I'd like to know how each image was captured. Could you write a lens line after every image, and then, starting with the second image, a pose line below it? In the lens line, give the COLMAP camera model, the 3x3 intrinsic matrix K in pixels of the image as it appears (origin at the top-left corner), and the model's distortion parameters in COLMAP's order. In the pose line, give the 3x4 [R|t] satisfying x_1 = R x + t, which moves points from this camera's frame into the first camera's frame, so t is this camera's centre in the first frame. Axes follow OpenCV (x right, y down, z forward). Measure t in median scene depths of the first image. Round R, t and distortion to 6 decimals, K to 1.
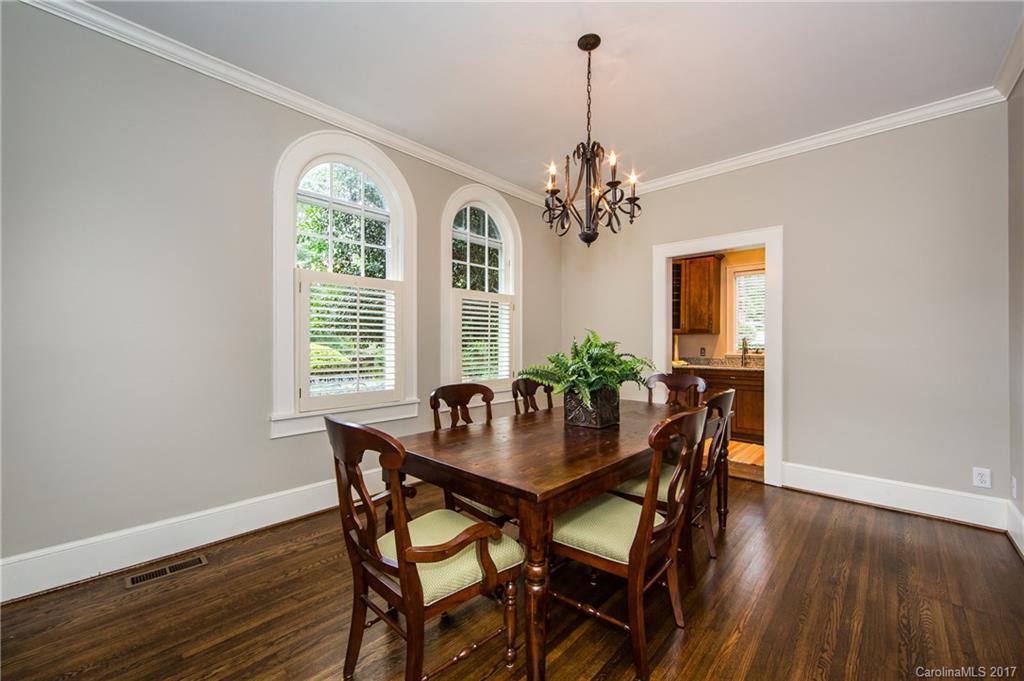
lens RADIAL K [[404.8, 0, 515.3], [0, 404.8, 346.5], [0, 0, 1]] dist [-0.001947, 0.000052]
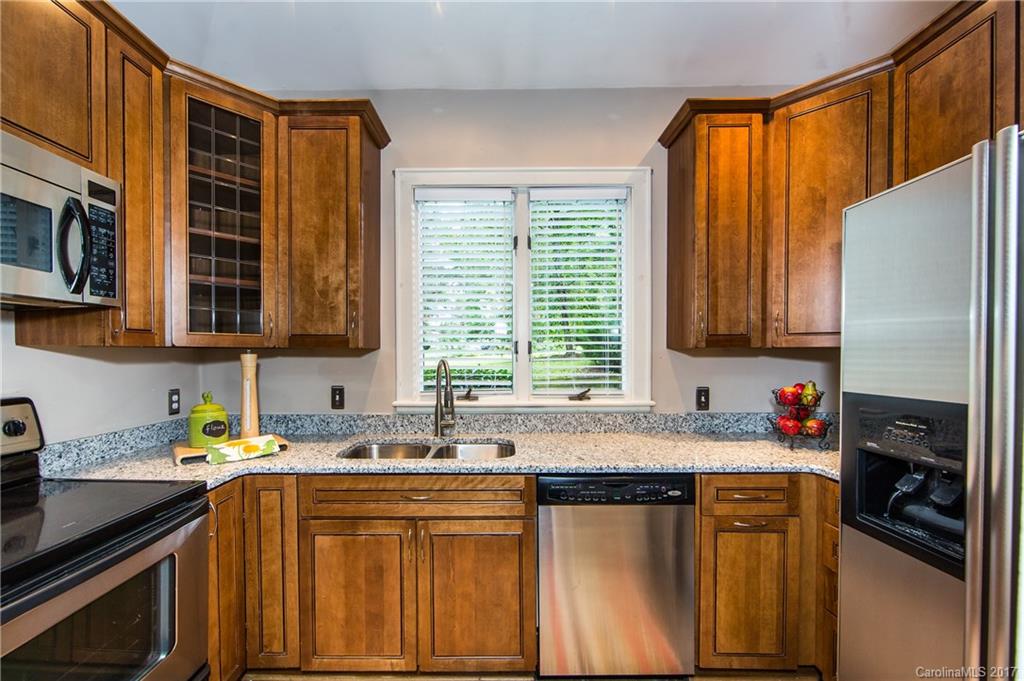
lens RADIAL K [[404.8, 0, 508.3], [0, 404.8, 356.1], [0, 0, 1]] dist [-0.001947, 0.000052]
pose [[0.720079, -0.009639, 0.693825, 0.336464], [0.006617, 0.999953, 0.007024, -0.027031], [-0.693860, -0.000467, 0.720109, 0.658337]]
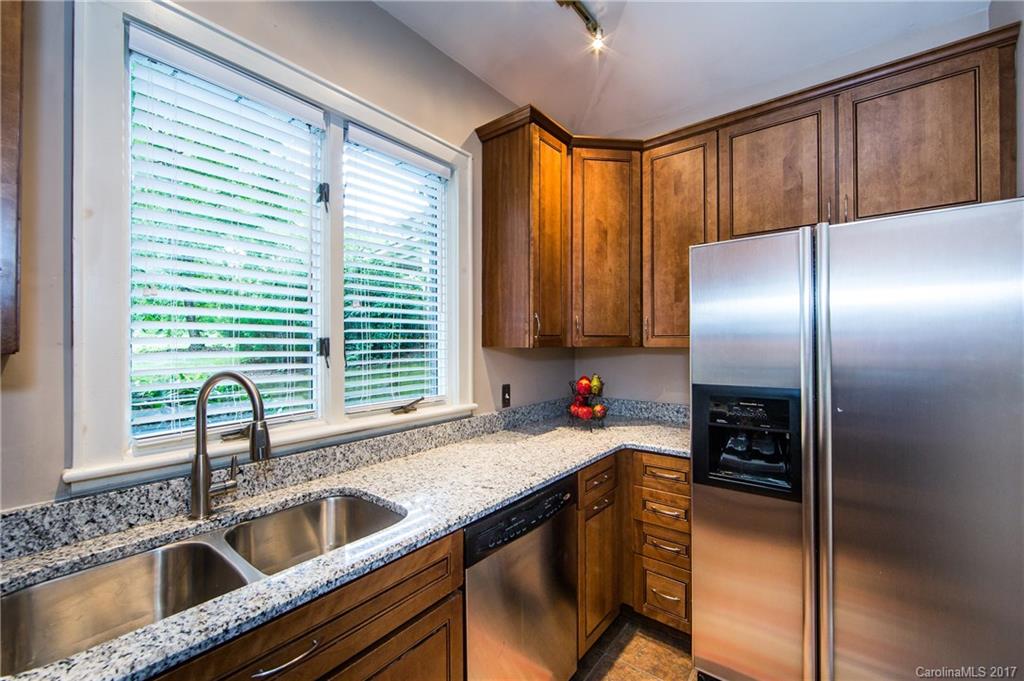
lens RADIAL K [[404.8, 0, 513.8], [0, 404.8, 341.2], [0, 0, 1]] dist [-0.001947, 0.000052]
pose [[-0.088206, 0.000330, 0.996102, 0.339342], [0.003233, 0.999995, -0.000045, -0.035895], [-0.996097, 0.003216, -0.088207, 0.834086]]
